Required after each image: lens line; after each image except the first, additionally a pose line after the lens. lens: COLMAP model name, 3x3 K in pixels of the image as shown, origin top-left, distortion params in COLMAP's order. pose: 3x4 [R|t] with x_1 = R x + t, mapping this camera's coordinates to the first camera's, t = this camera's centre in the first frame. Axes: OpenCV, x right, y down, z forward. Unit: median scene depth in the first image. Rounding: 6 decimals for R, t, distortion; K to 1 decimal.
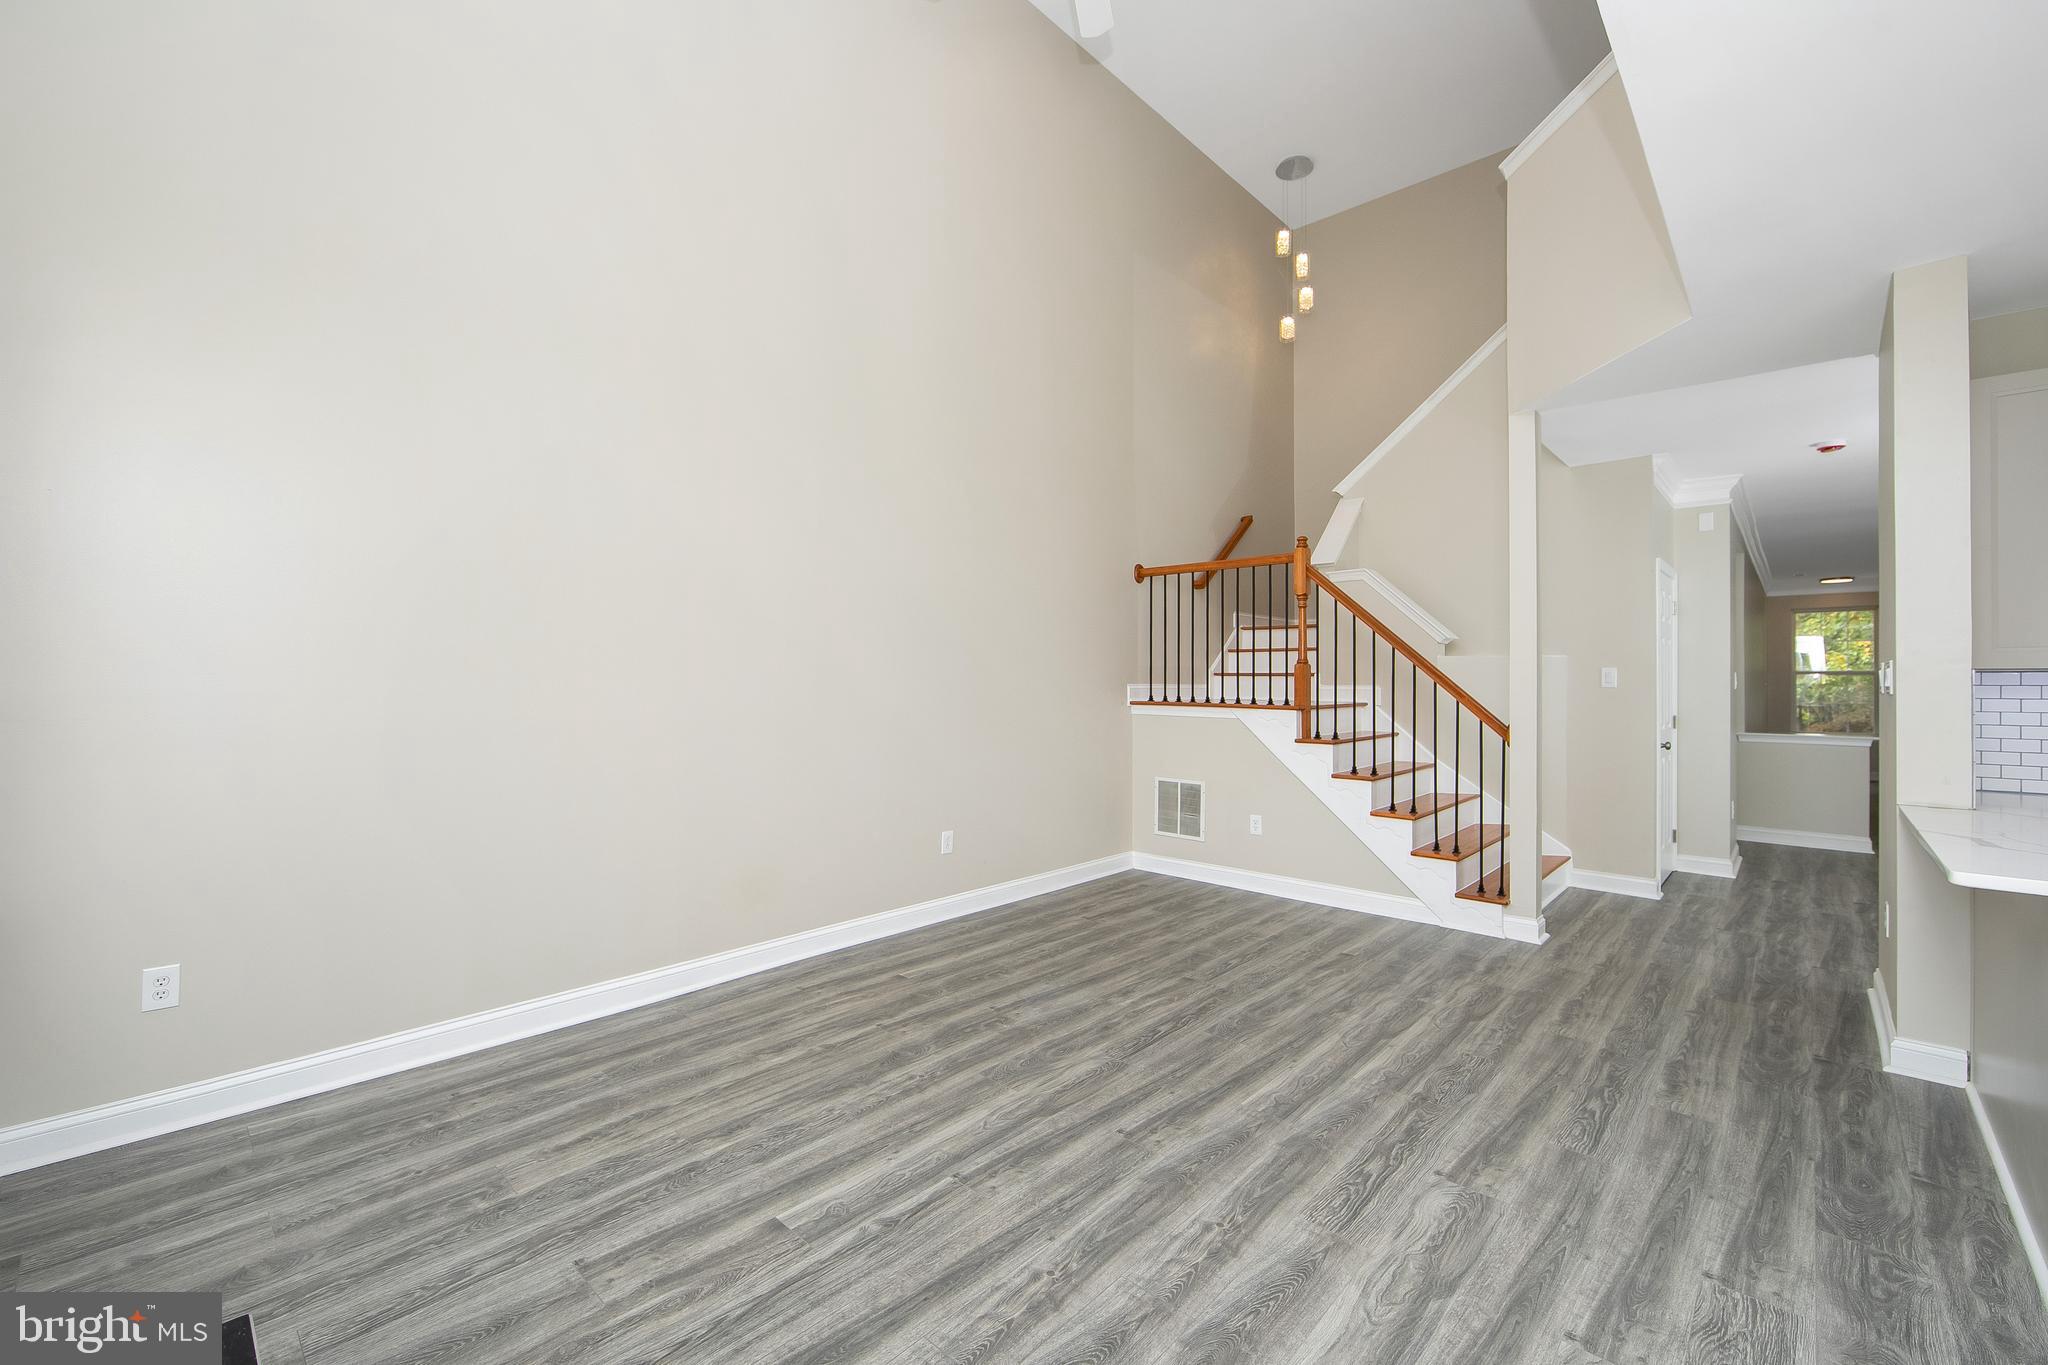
lens RADIAL K [[833.1, 0, 1036.6], [0, 833.1, 684.8], [0, 0, 1]] dist [-0.014372, -0.000014]
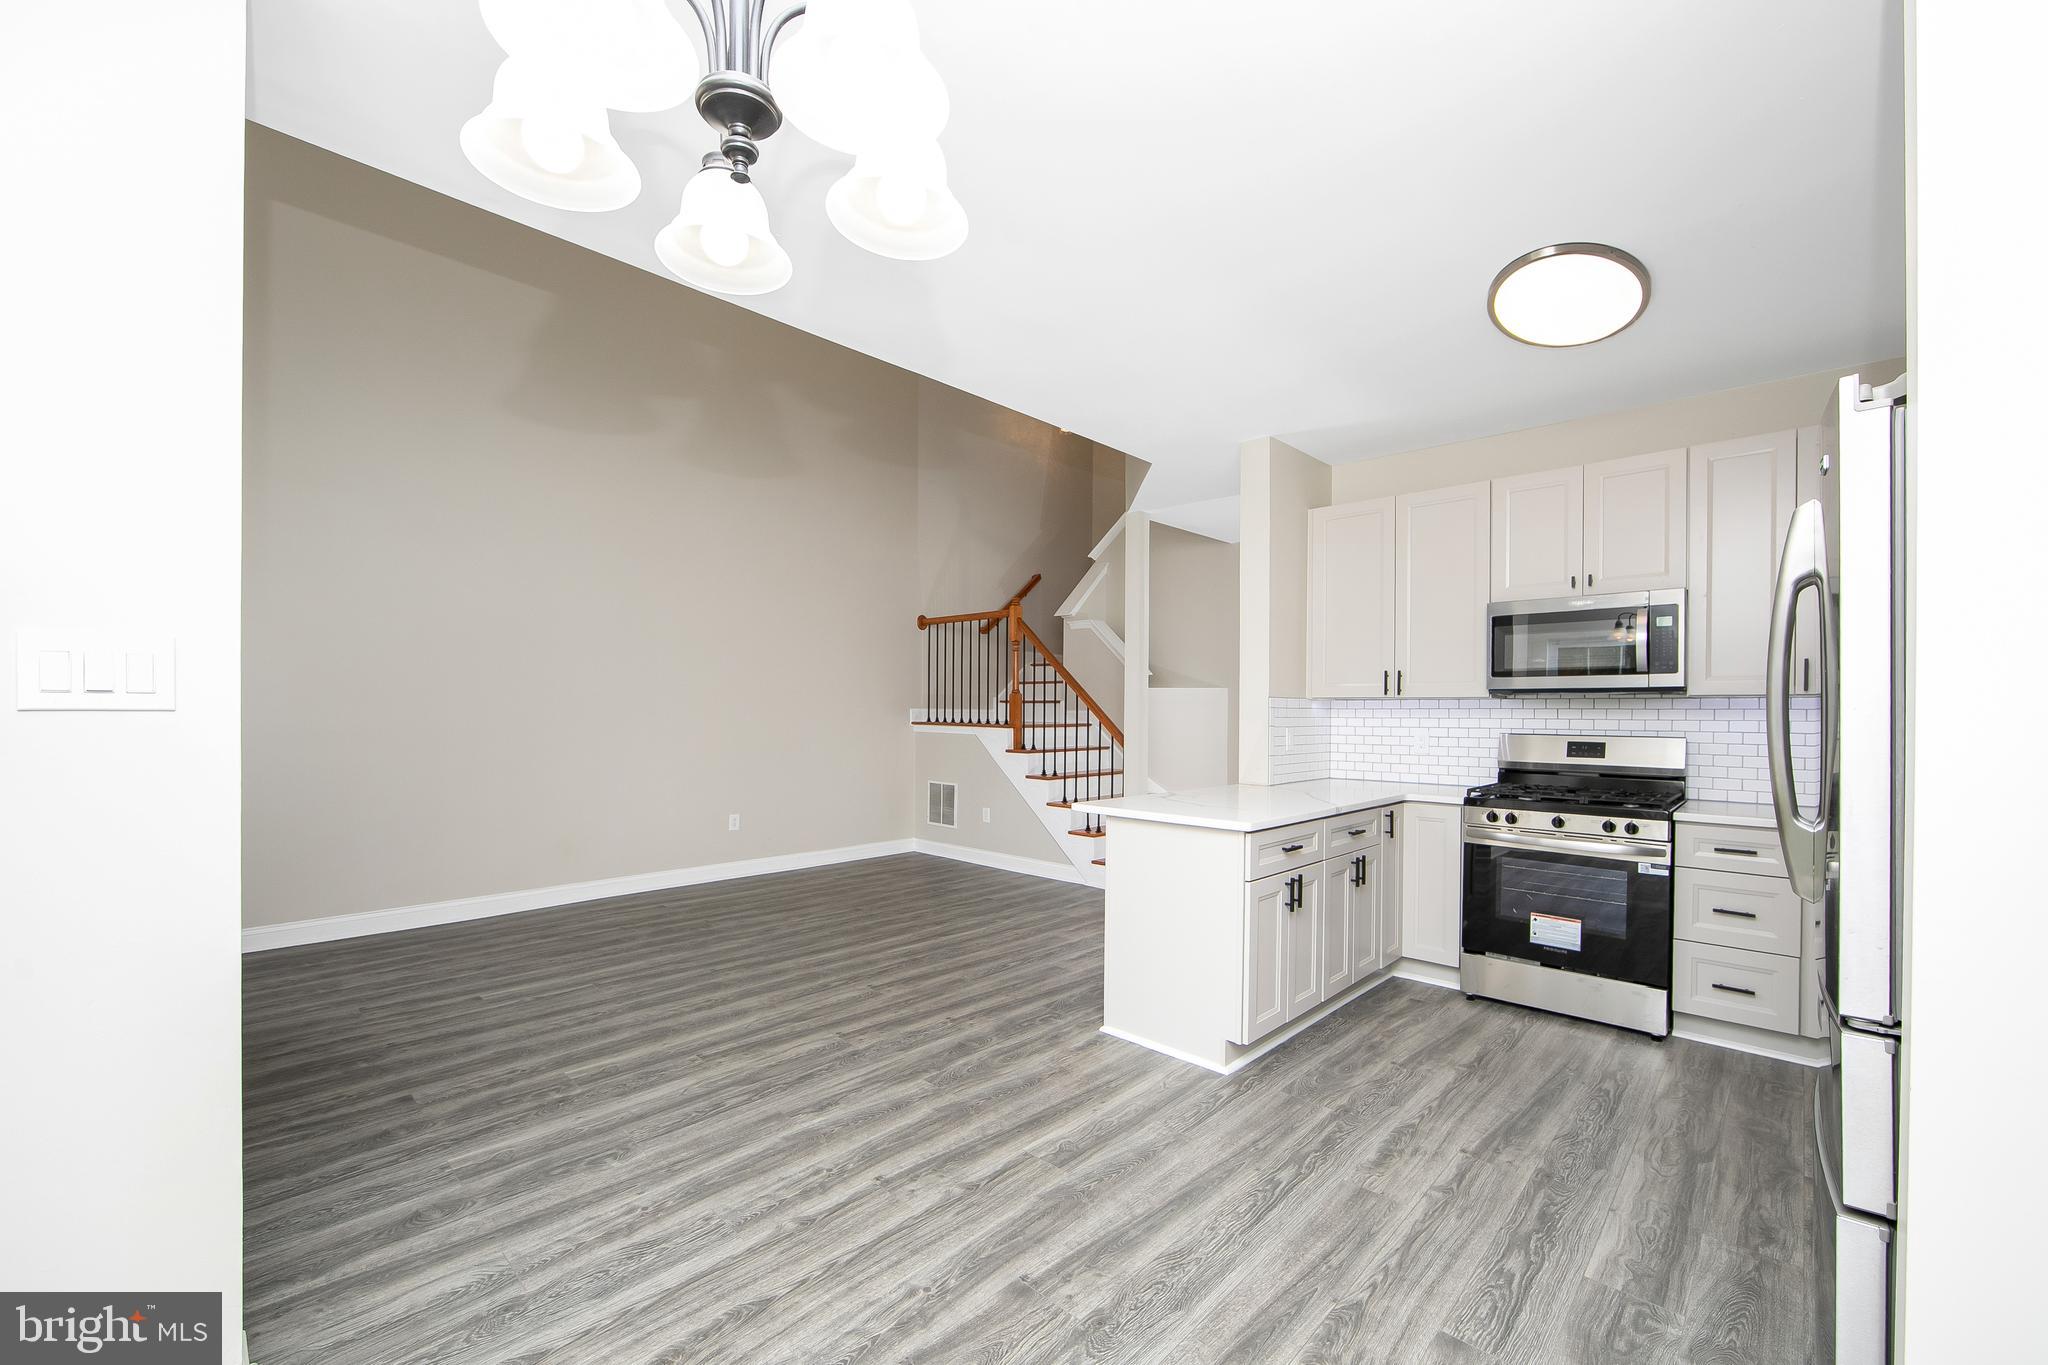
lens RADIAL K [[824.5, 0, 1039.4], [0, 824.5, 716.3], [0, 0, 1]] dist [-0.007035, 0.000358]
pose [[0.999825, 0.002247, -0.018597, 0.644932], [-0.002219, 0.999996, 0.001540, 0.017139], [0.018600, -0.001498, 0.999826, -0.530790]]
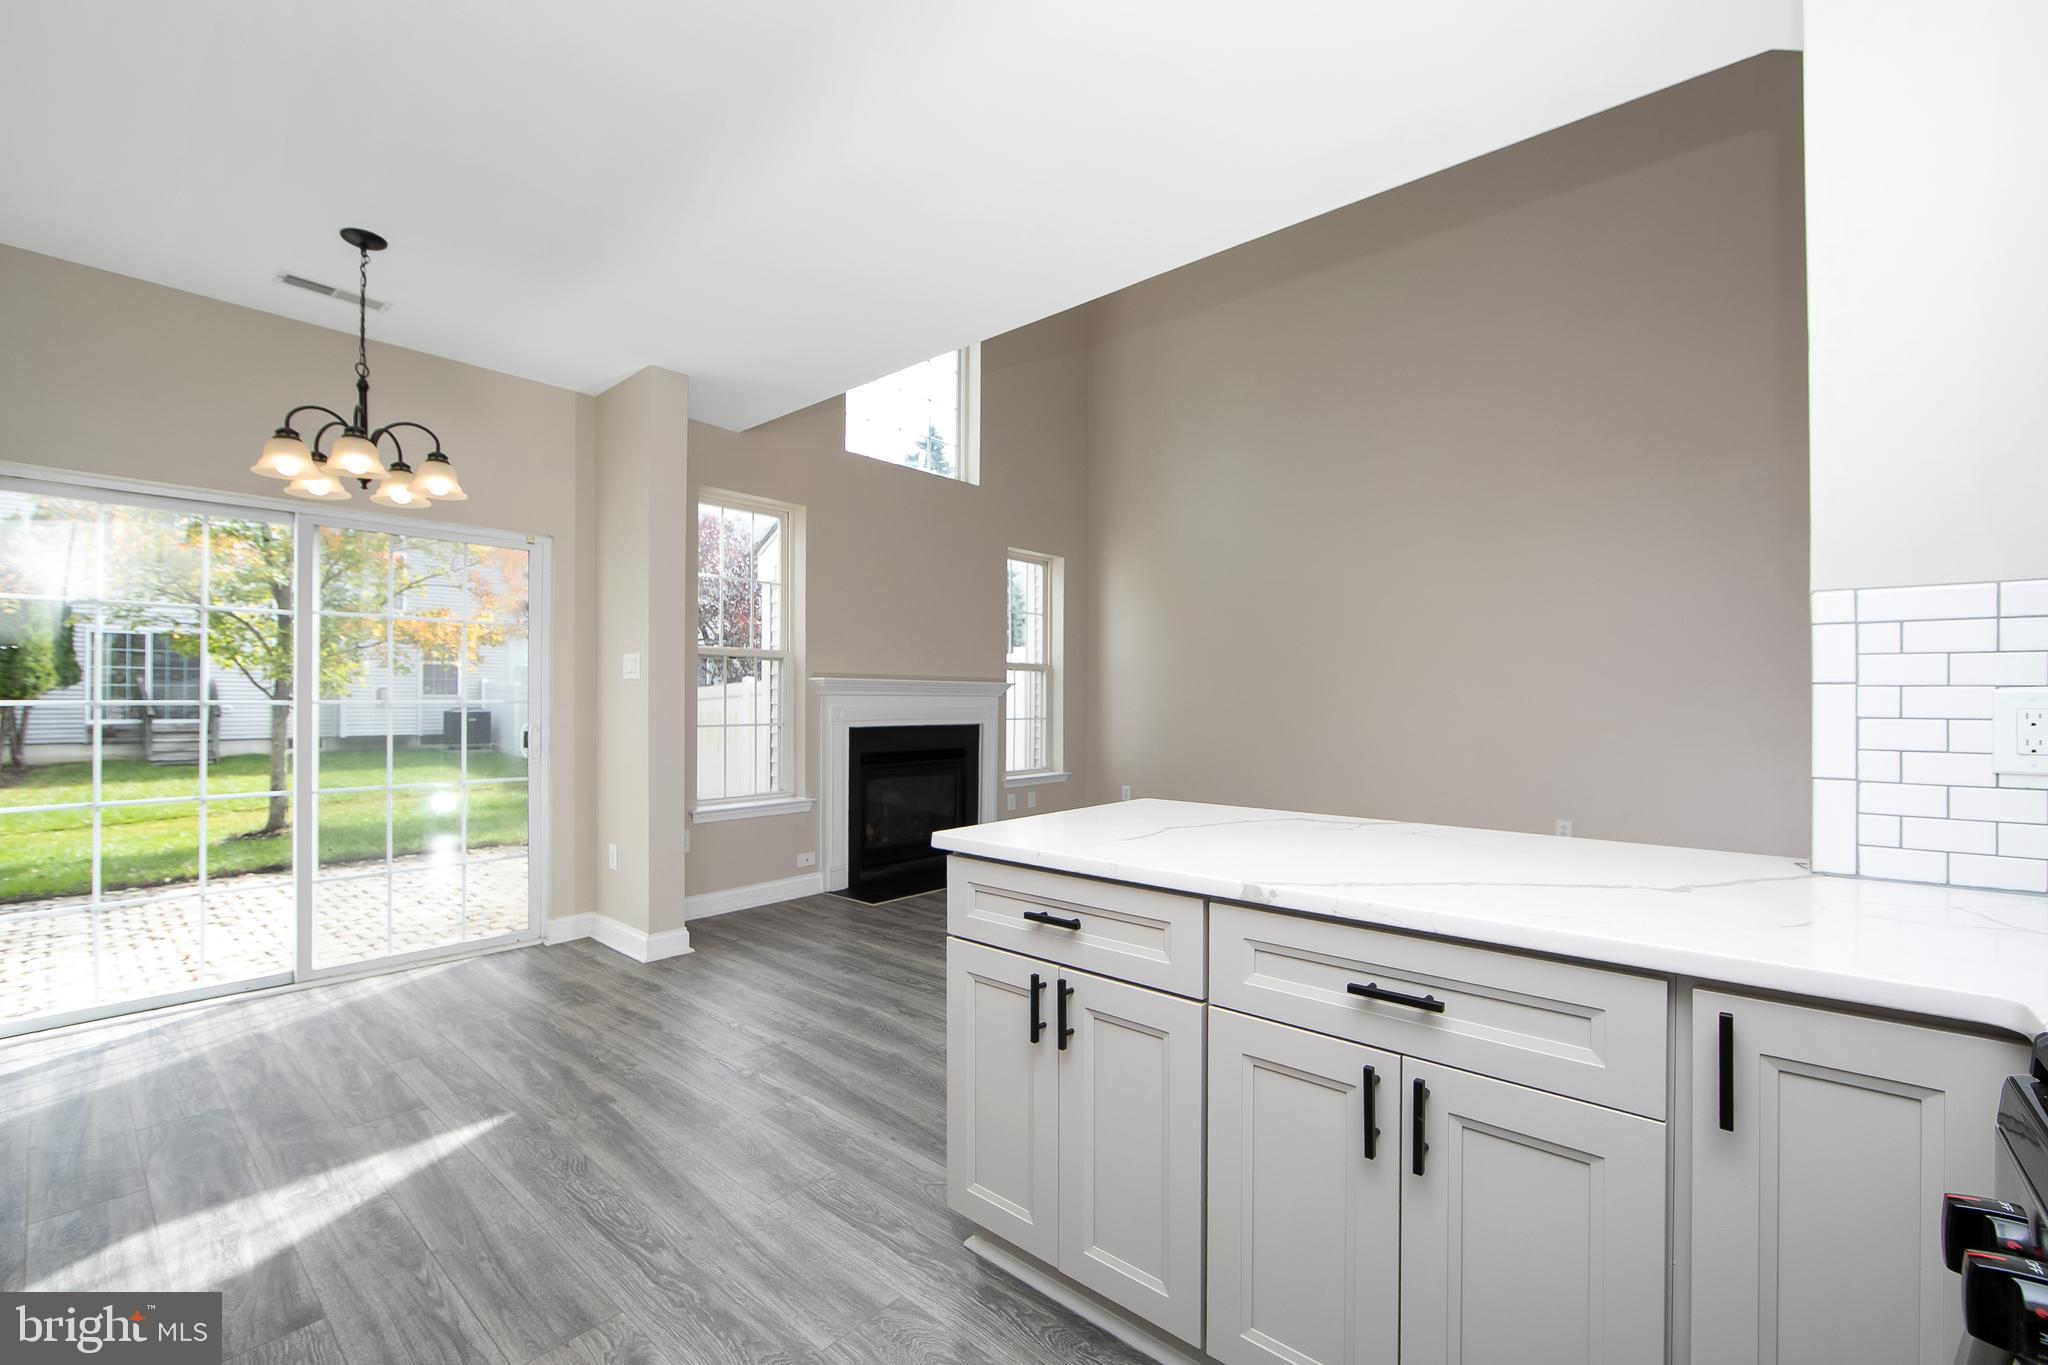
lens RADIAL K [[855.9, 0, 1028.8], [0, 855.9, 694.2], [0, 0, 1]] dist [-0.007899, 0.000289]
pose [[0.029328, -0.007911, -0.999539, 1.466133], [-0.006564, 0.999946, -0.008107, 0.051942], [0.999548, 0.006799, 0.029274, 0.470958]]
